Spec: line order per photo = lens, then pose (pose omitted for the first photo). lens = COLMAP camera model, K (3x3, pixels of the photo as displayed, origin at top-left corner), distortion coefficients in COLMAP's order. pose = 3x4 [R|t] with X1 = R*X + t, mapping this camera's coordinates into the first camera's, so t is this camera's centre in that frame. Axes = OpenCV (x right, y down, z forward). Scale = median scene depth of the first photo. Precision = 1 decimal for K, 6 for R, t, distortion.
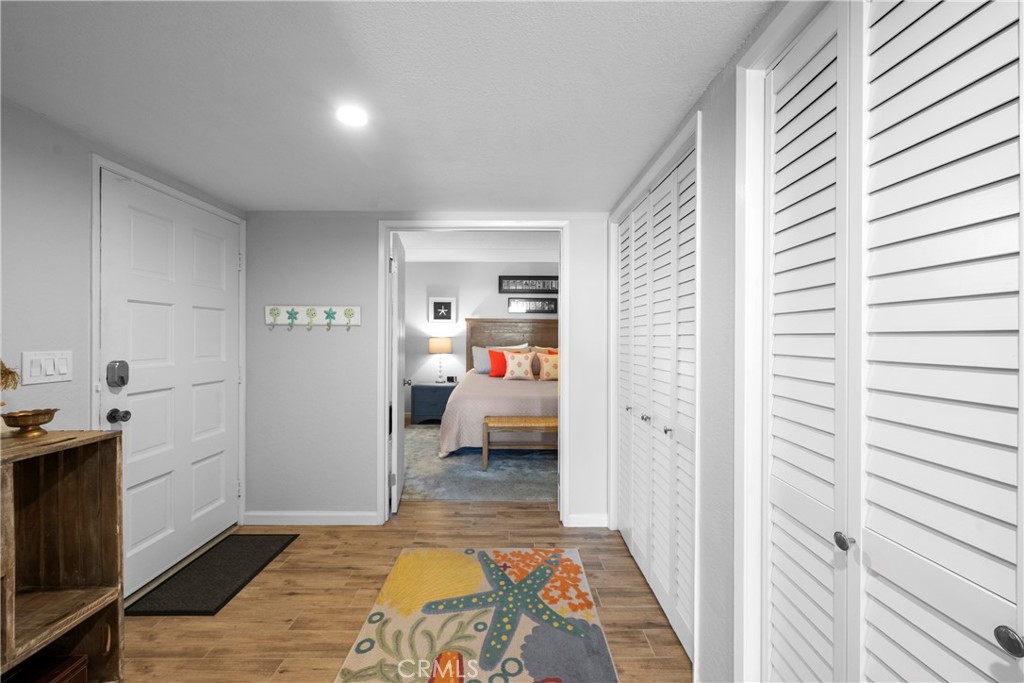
lens RADIAL K [[386.6, 0, 511.1], [0, 386.6, 338.2], [0, 0, 1]] dist [-0.000202, 0.000007]
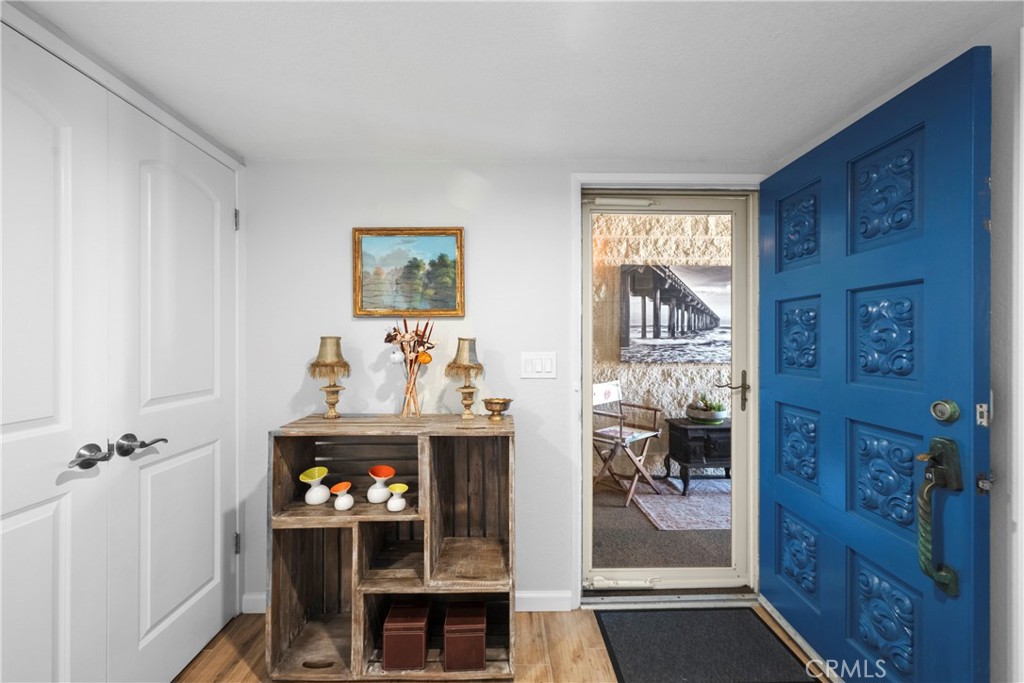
lens RADIAL K [[403.3, 0, 509.9], [0, 403.3, 339.5], [0, 0, 1]] dist [0.000515, 0.000246]
pose [[0.026931, -0.003442, -0.999631, 0.014771], [-0.002086, 0.999992, -0.003499, -0.000329], [0.999635, 0.002180, 0.026924, 0.213117]]
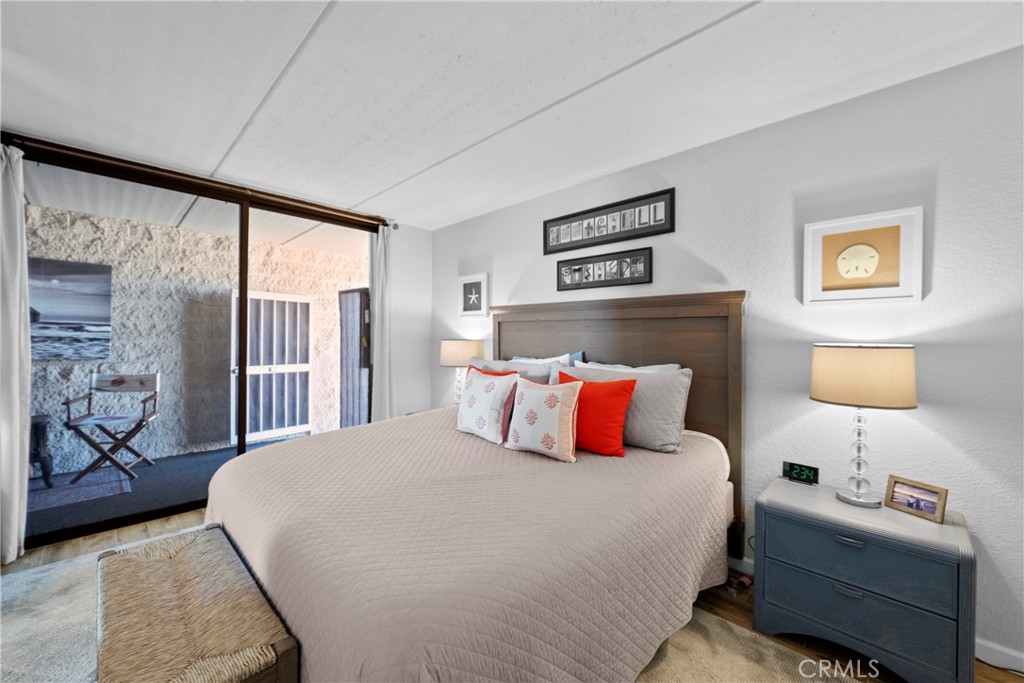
lens RADIAL K [[399.9, 0, 516.4], [0, 399.9, 341.3], [0, 0, 1]] dist [-0.000734, 0.000004]
pose [[0.727060, 0.005836, -0.686549, 0.309396], [-0.009805, 0.999950, -0.001884, 0.000130], [0.686504, 0.008101, 0.727081, 0.591968]]
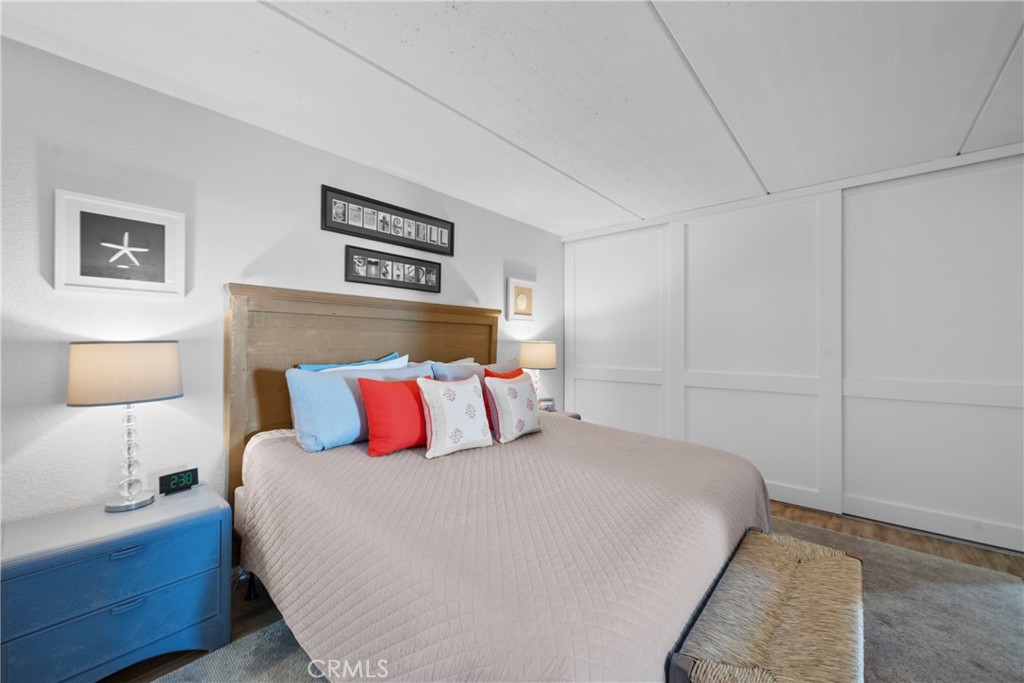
lens RADIAL K [[408.3, 0, 512.0], [0, 408.3, 339.0], [0, 0, 1]] dist [0.002422, 0.000211]
pose [[0.646719, 0.001976, 0.762726, -0.224651], [-0.000549, 0.999998, -0.002125, -0.003681], [-0.762728, 0.000956, 0.646718, 0.587800]]
